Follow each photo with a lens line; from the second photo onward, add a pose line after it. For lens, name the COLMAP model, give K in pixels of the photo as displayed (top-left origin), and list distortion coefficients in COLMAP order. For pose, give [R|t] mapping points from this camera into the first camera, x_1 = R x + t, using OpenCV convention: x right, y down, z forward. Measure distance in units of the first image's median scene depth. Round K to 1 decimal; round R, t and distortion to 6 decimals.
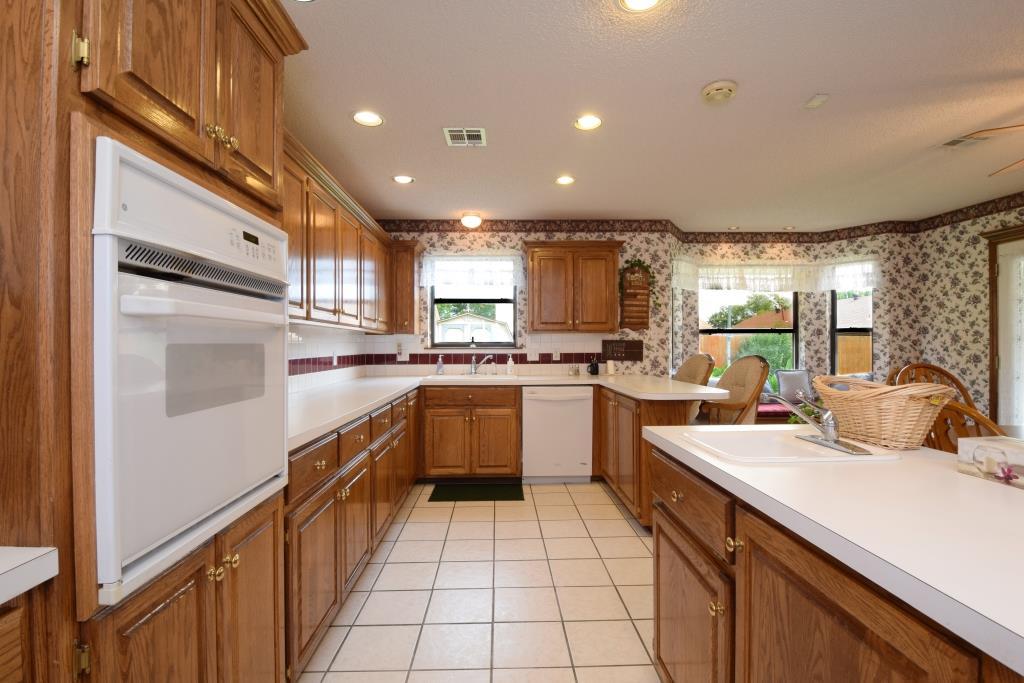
lens RADIAL K [[480.6, 0, 514.8], [0, 480.6, 346.0], [0, 0, 1]] dist [0.014783, -0.023599]
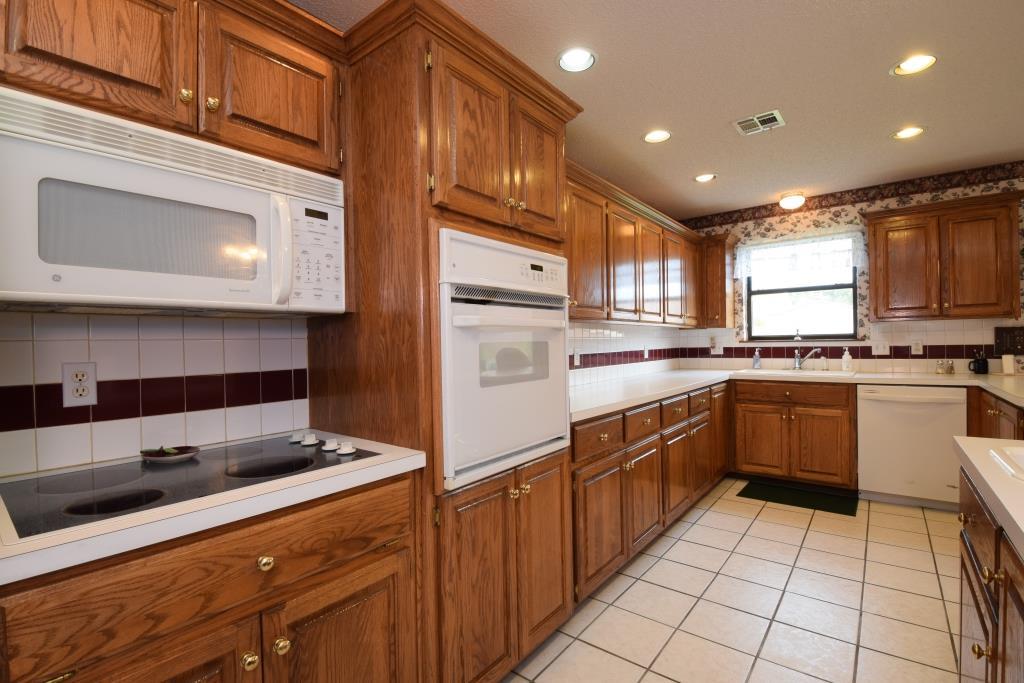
lens RADIAL K [[469.8, 0, 510.9], [0, 469.8, 346.4], [0, 0, 1]] dist [0.011706, -0.020604]
pose [[0.762270, -0.006355, -0.647228, 0.078808], [0.015667, 0.999840, 0.008634, -0.000988], [0.647069, -0.016722, 0.762248, -0.031101]]
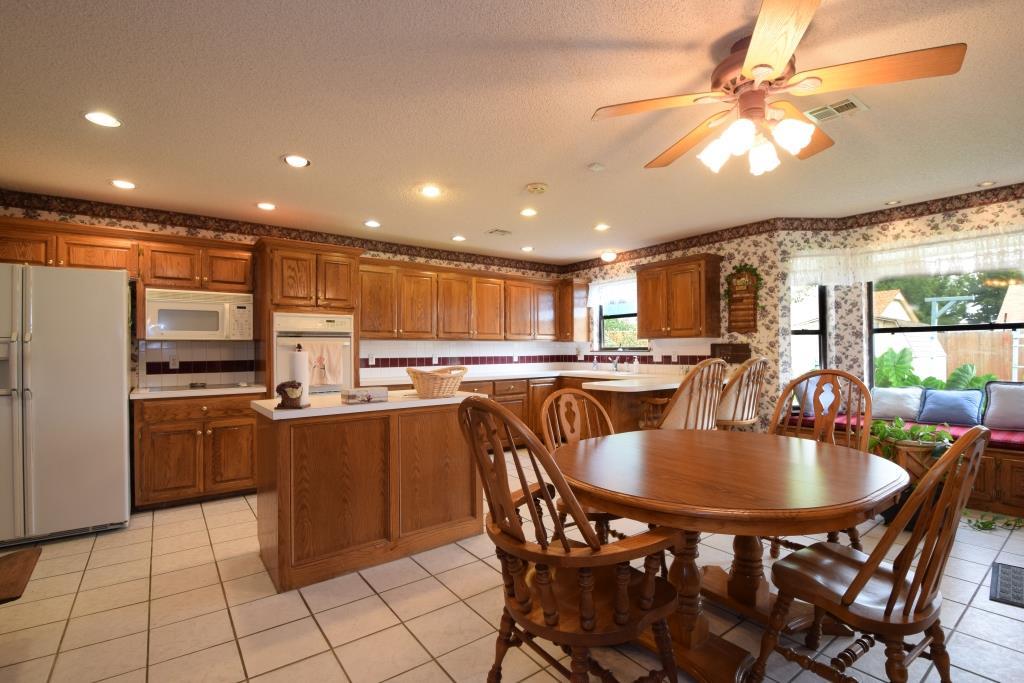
lens RADIAL K [[469.8, 0, 510.9], [0, 469.8, 346.4], [0, 0, 1]] dist [0.011706, -0.020604]
pose [[0.570528, -0.007336, -0.821246, 0.826144], [0.004942, 0.999973, -0.005499, -0.002771], [0.821263, -0.000922, 0.570548, 0.028693]]
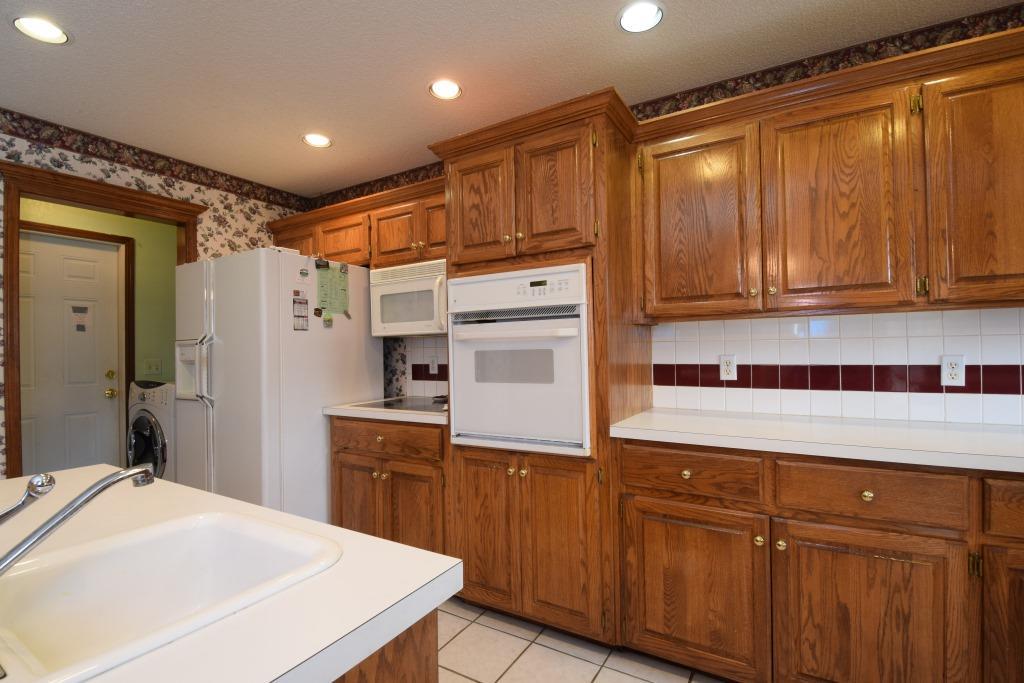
lens RADIAL K [[469.8, 0, 510.9], [0, 469.8, 346.4], [0, 0, 1]] dist [0.011706, -0.020604]
pose [[-0.553918, 0.006448, -0.832546, 0.216259], [0.018542, 0.999818, -0.004593, -0.002452], [0.832365, -0.017981, -0.553937, 0.478082]]
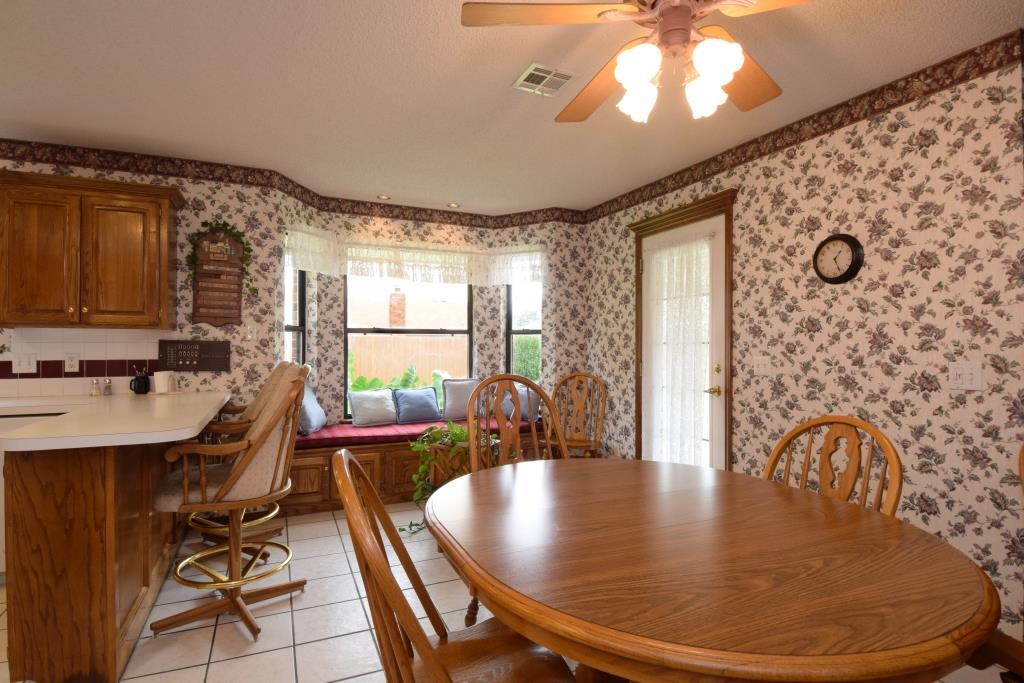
lens RADIAL K [[519.1, 0, 517.9], [0, 519.1, 347.1], [0, 0, 1]] dist [0.003992, -0.017221]
pose [[0.919721, 0.006080, 0.392525, 0.368593], [-0.004540, 0.999978, -0.004851, -0.001589], [-0.392546, 0.002680, 0.919728, 0.169524]]
